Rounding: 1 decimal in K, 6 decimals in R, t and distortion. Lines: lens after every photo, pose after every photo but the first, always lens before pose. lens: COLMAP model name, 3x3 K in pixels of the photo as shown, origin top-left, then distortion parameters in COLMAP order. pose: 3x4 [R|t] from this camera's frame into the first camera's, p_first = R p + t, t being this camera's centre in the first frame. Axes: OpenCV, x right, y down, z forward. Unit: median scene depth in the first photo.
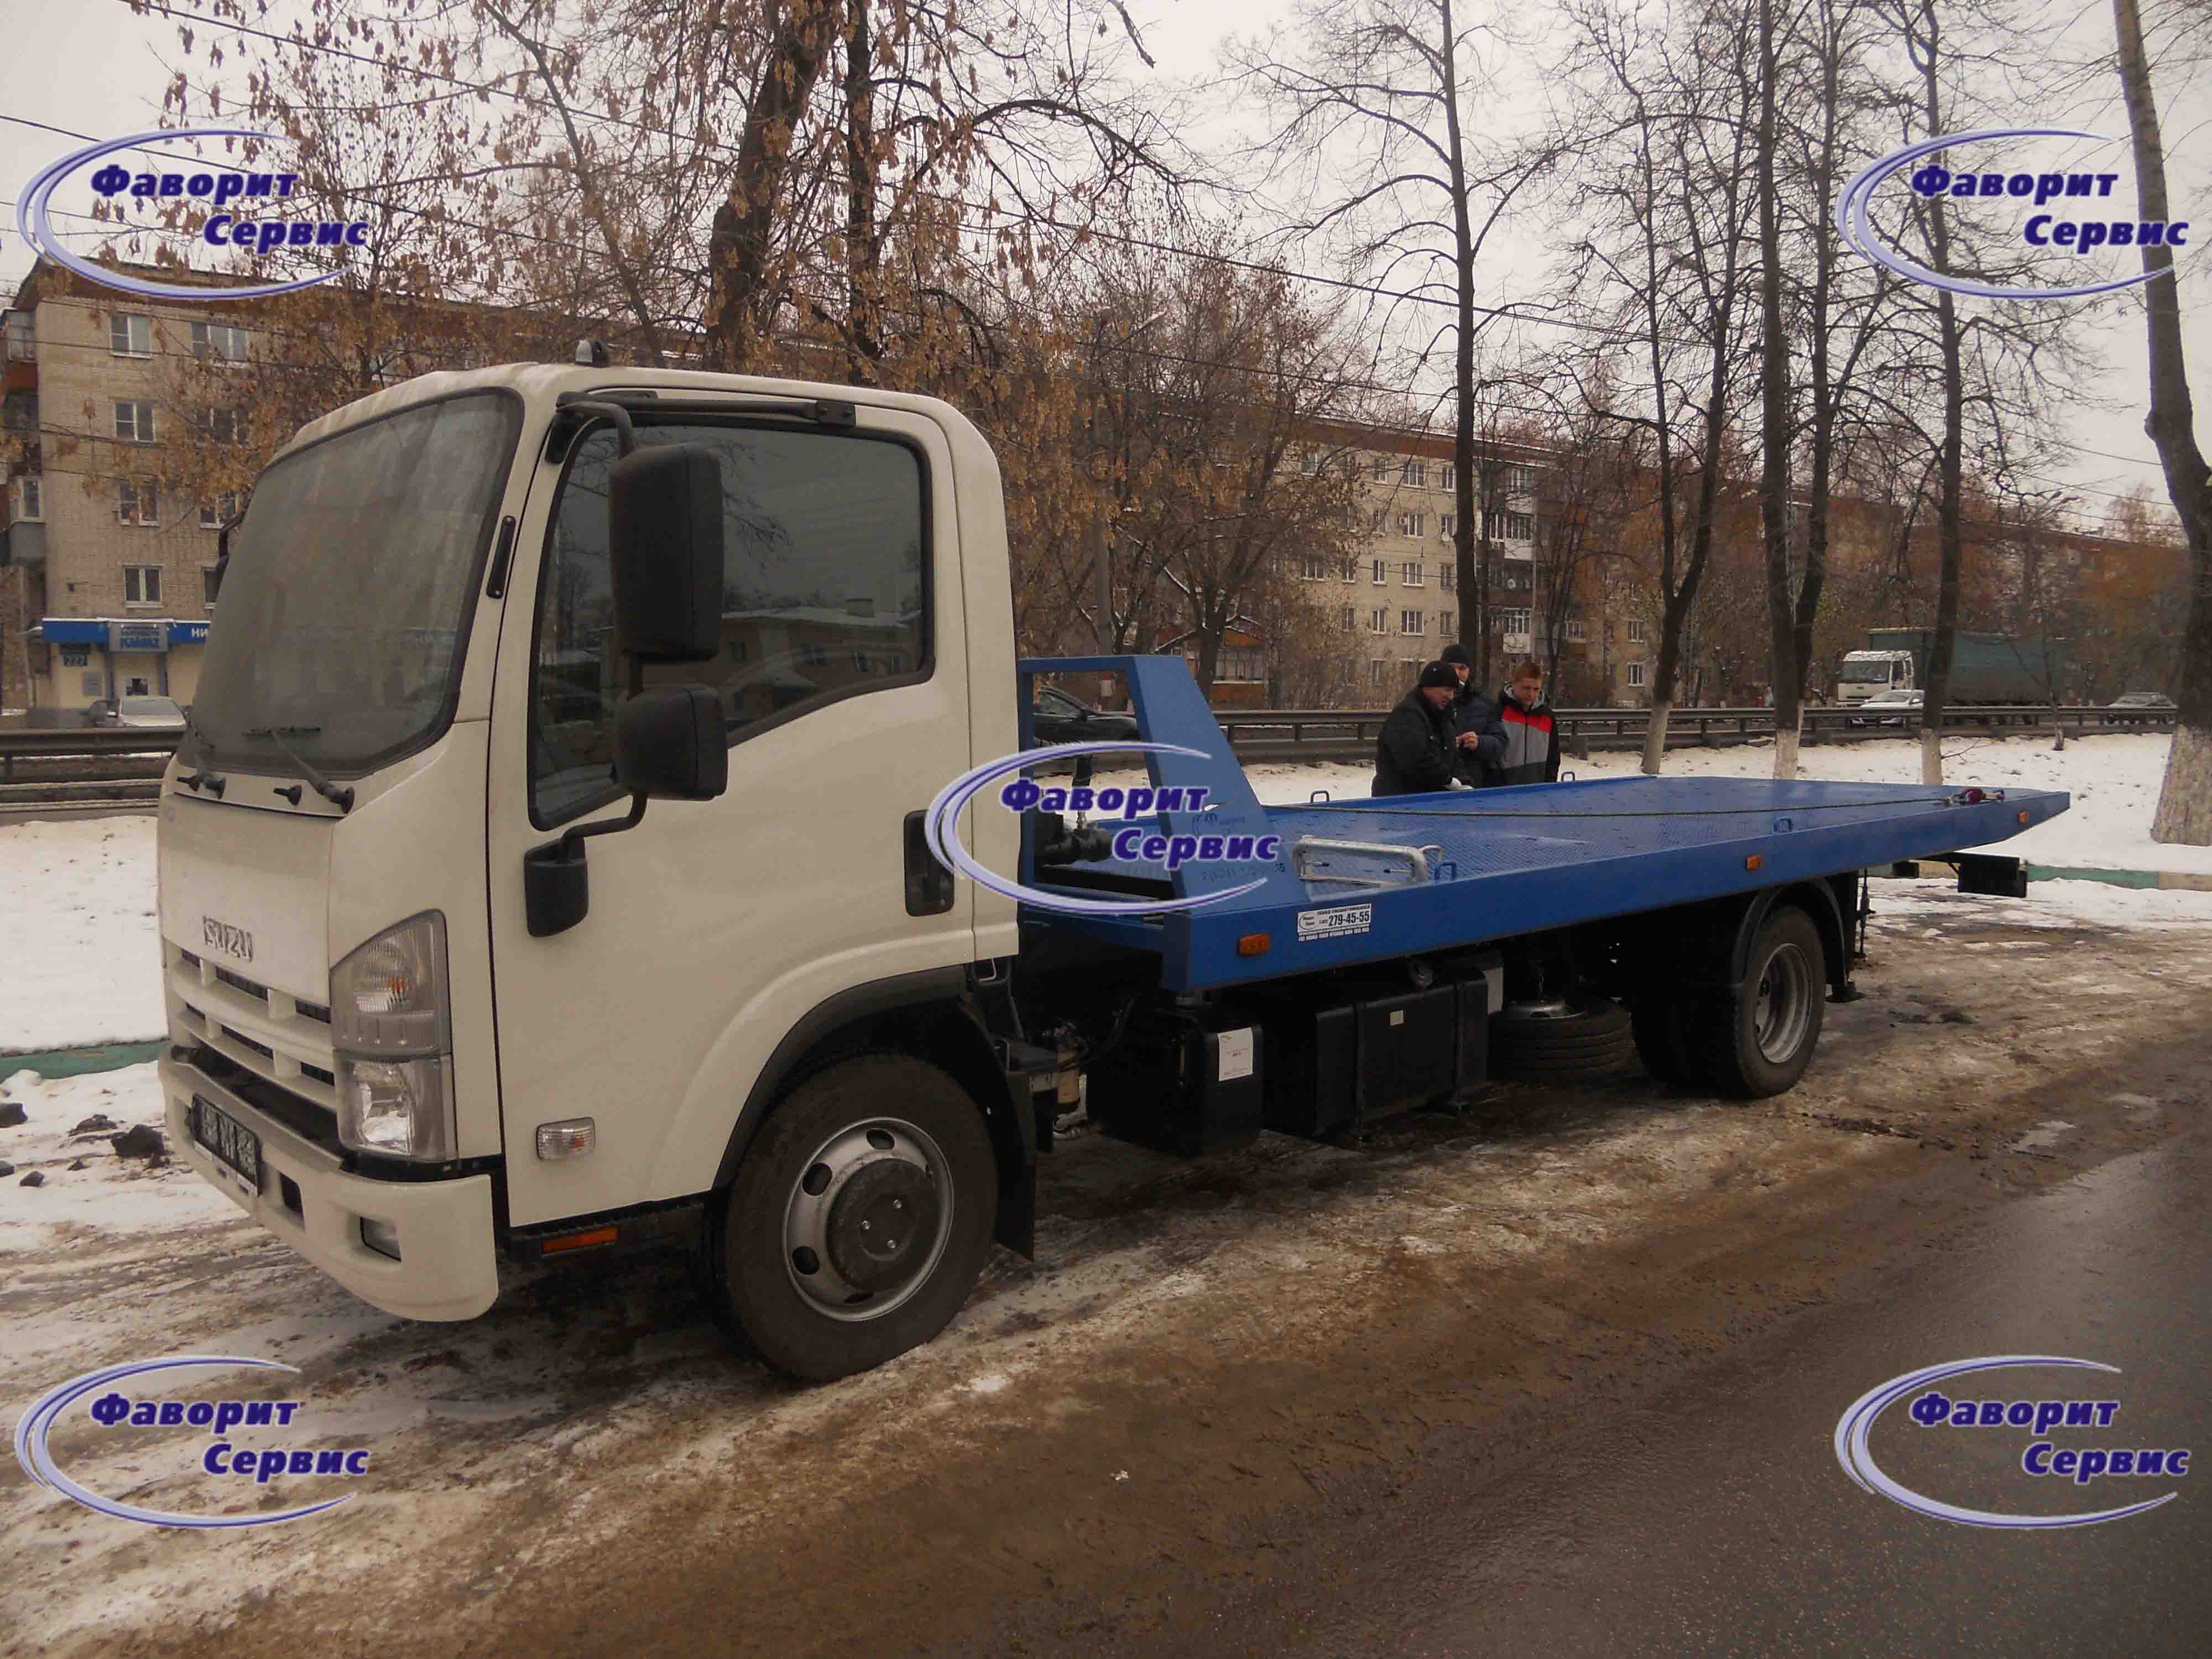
lens RADIAL K [[1753.4, 0, 1106.9], [0, 1753.4, 838.3], [0, 0, 1]] dist [-0.038942, -0.007686]
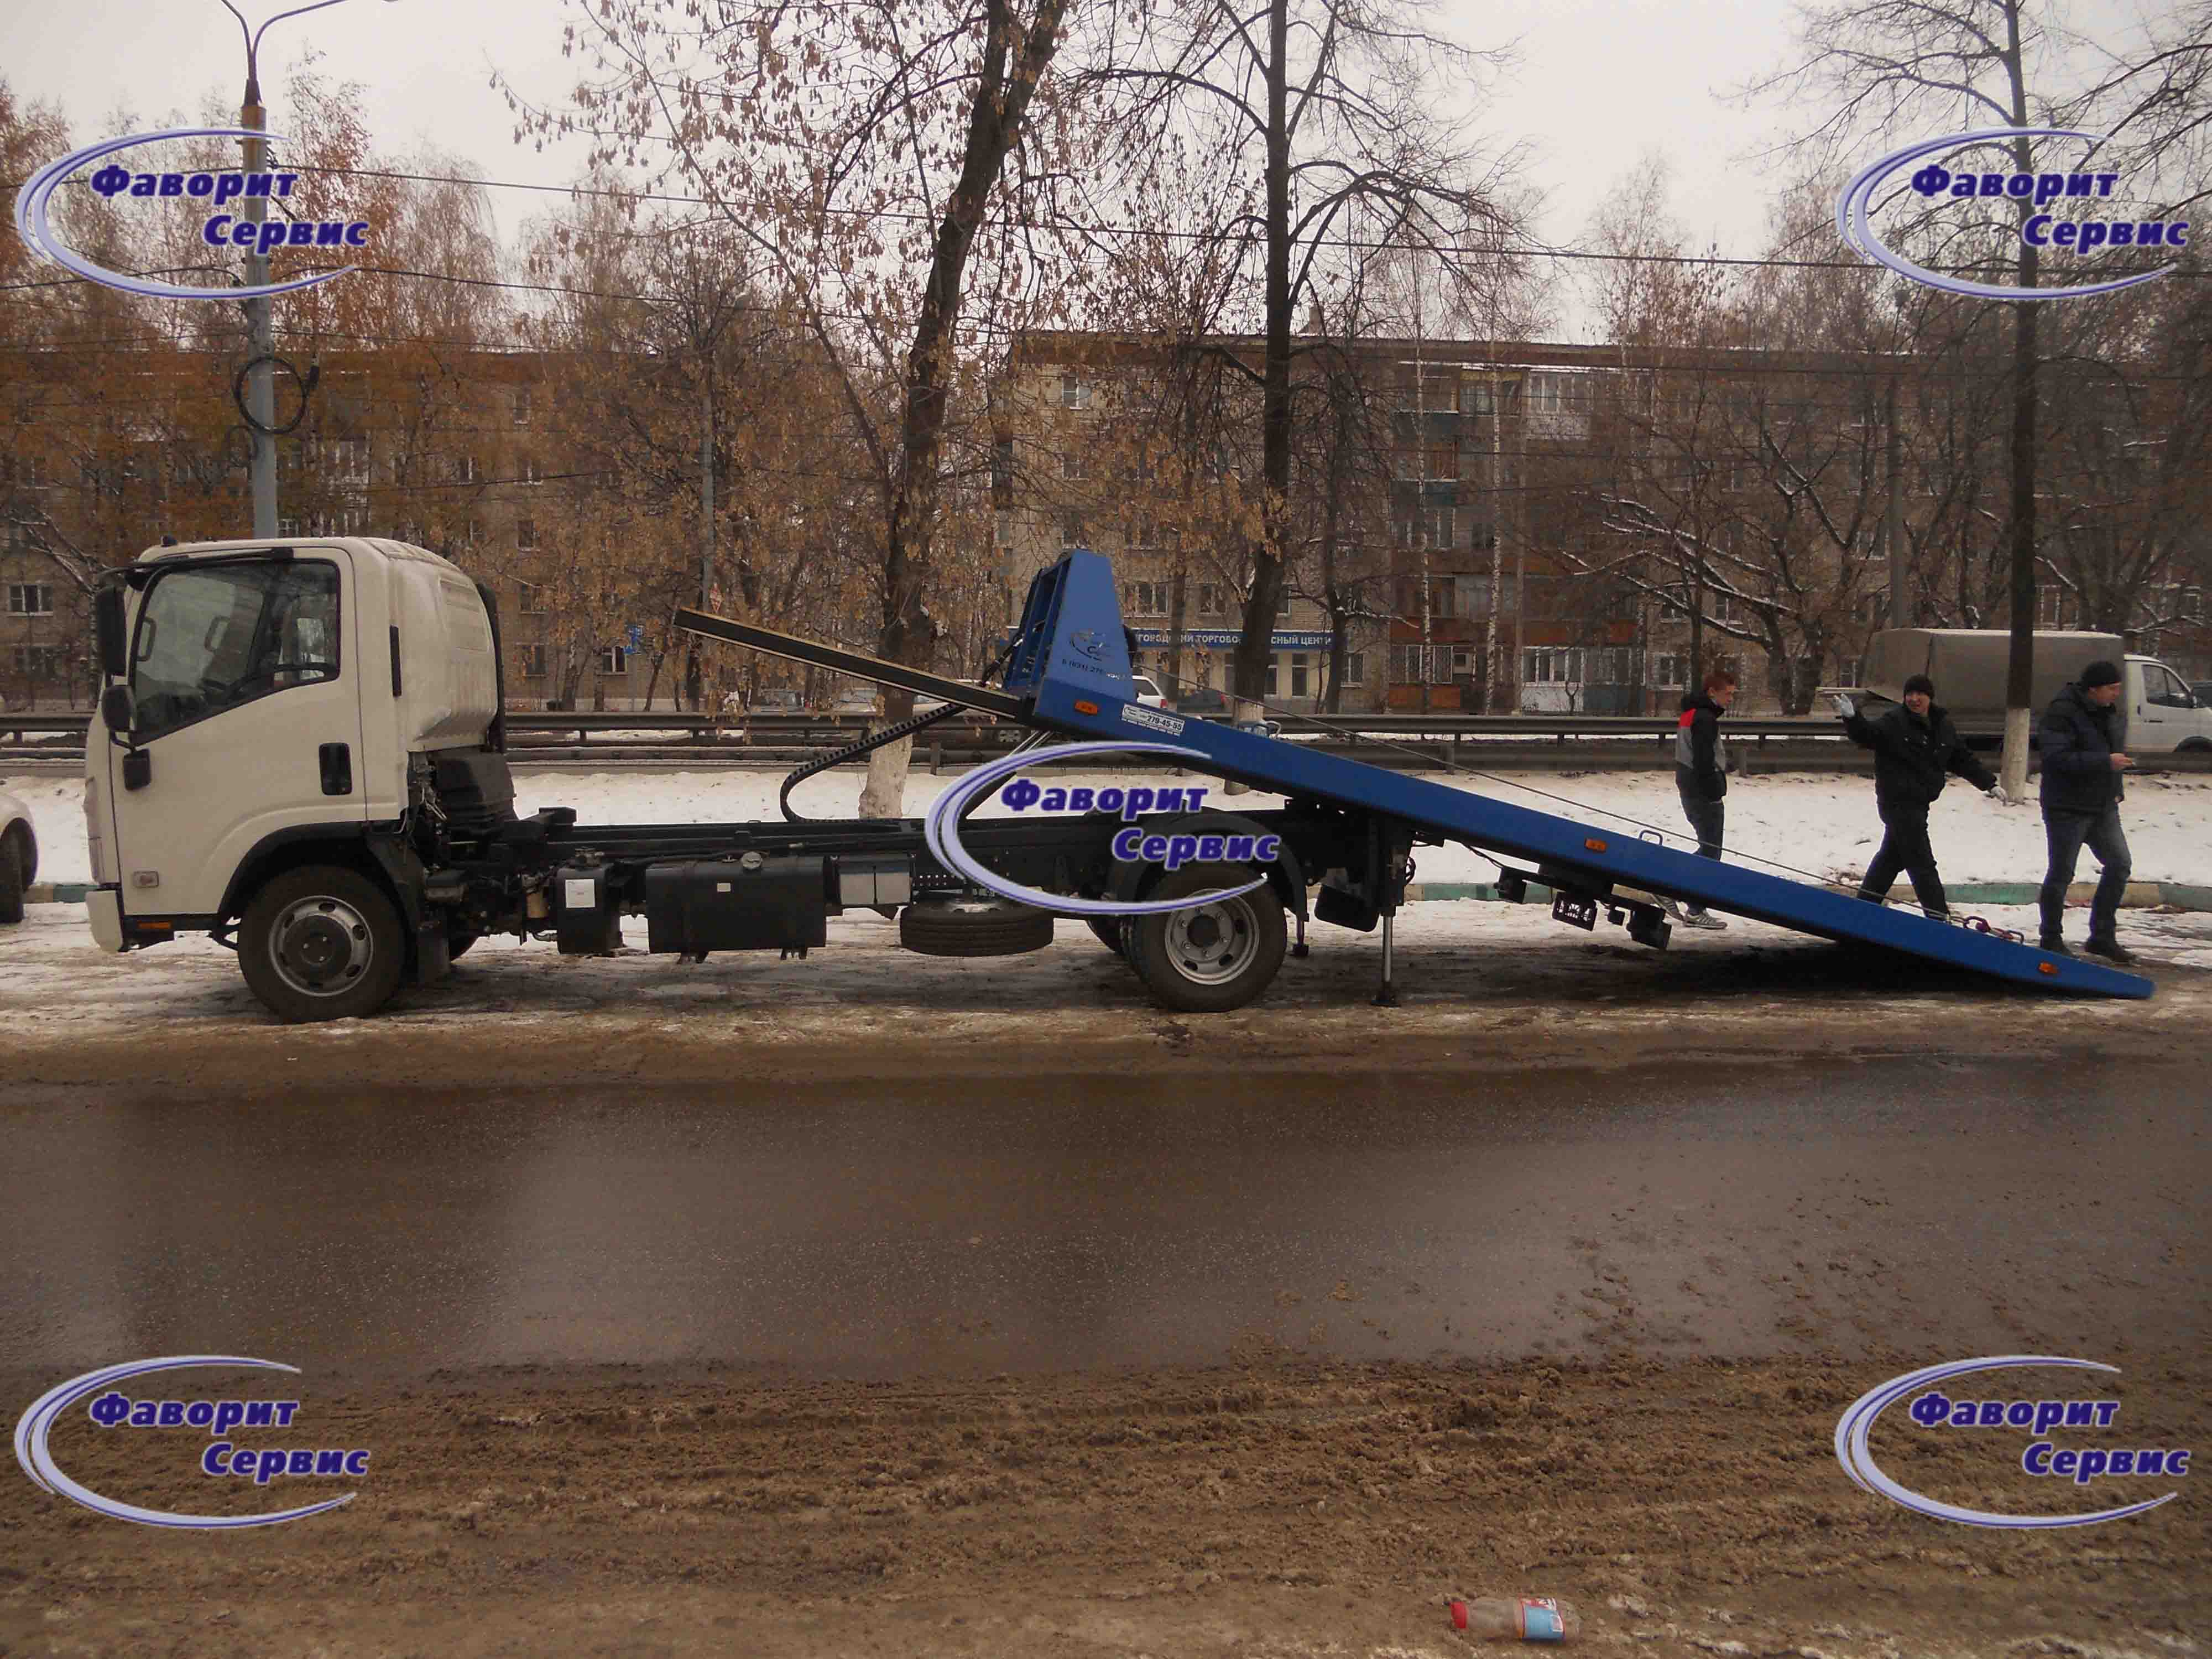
lens RADIAL K [[1786.7, 0, 1106.6], [0, 1786.7, 820.0], [0, 0, 1]] dist [-0.103262, 0.105450]
pose [[0.834124, 0.043364, -0.549869, 0.416257], [-0.049445, 0.998770, 0.003760, 0.005697], [0.549356, 0.024052, 0.835242, -0.048767]]
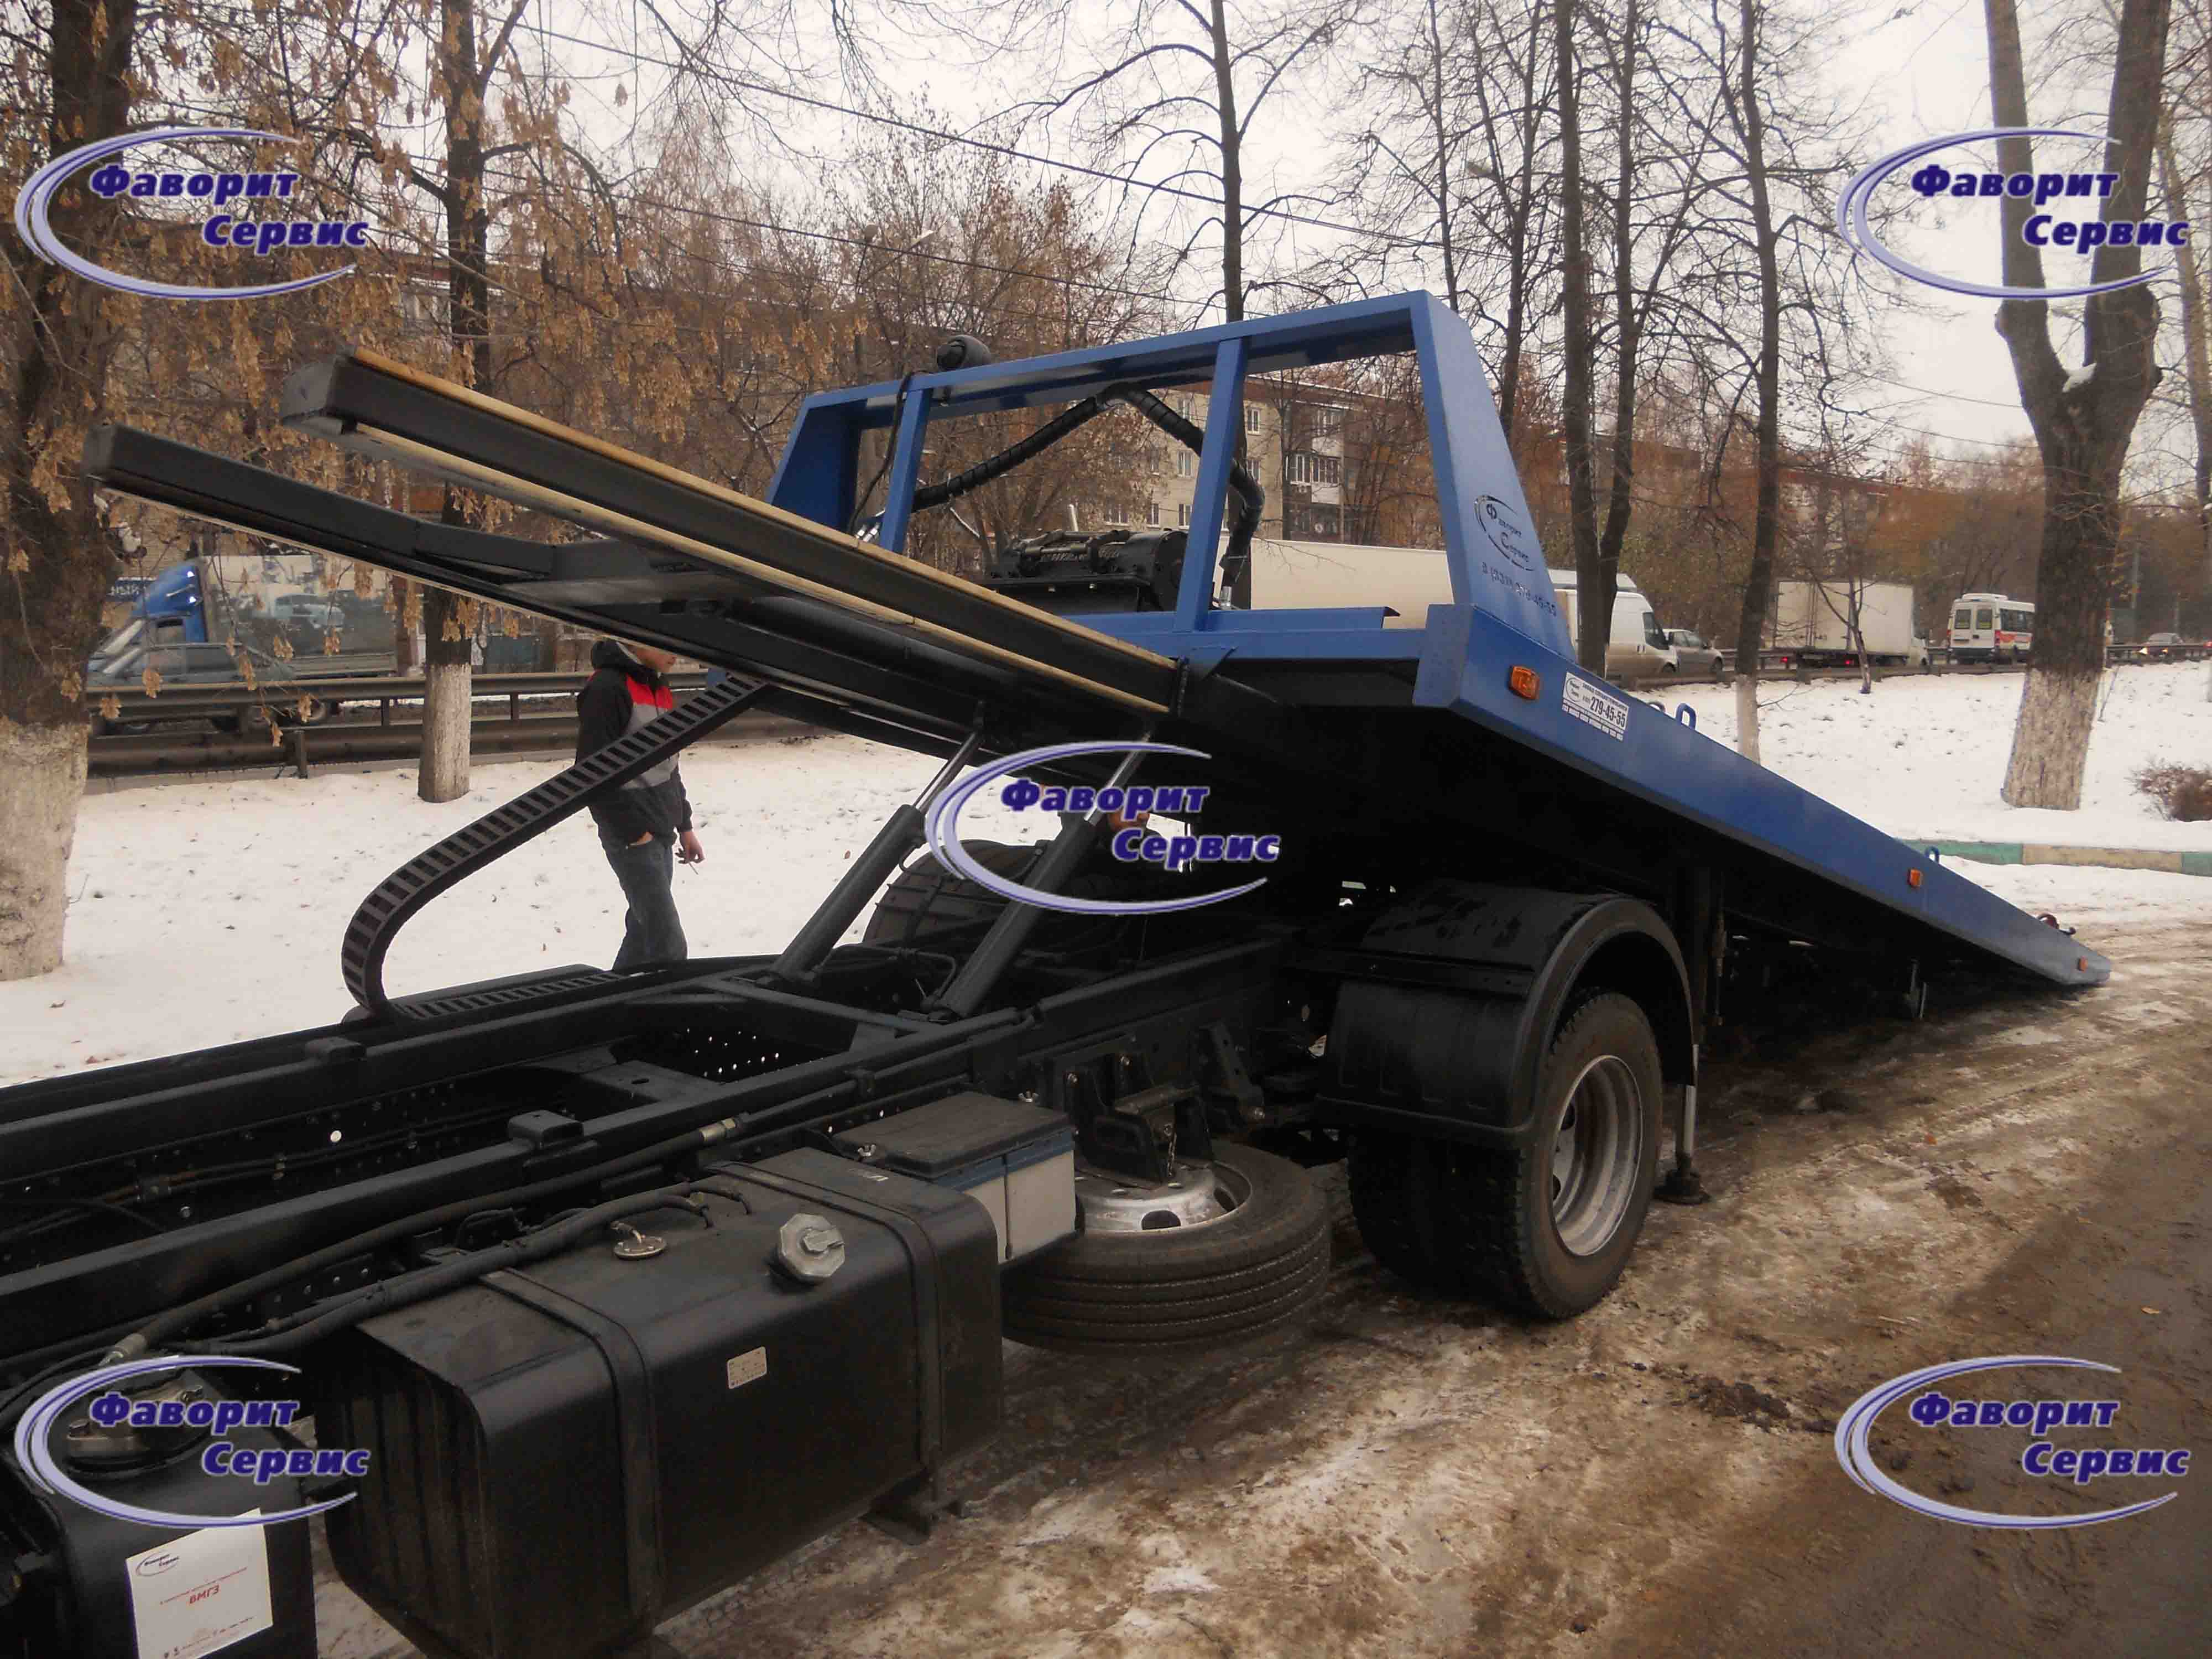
lens RADIAL K [[1728.2, 0, 1164.6], [0, 1728.2, 824.4], [0, 0, 1]] dist [-0.016405, -0.003042]
pose [[0.991510, -0.023038, 0.127969, 0.070503], [0.020230, 0.999526, 0.023198, -0.015653], [-0.128443, -0.020413, 0.991507, 0.183095]]
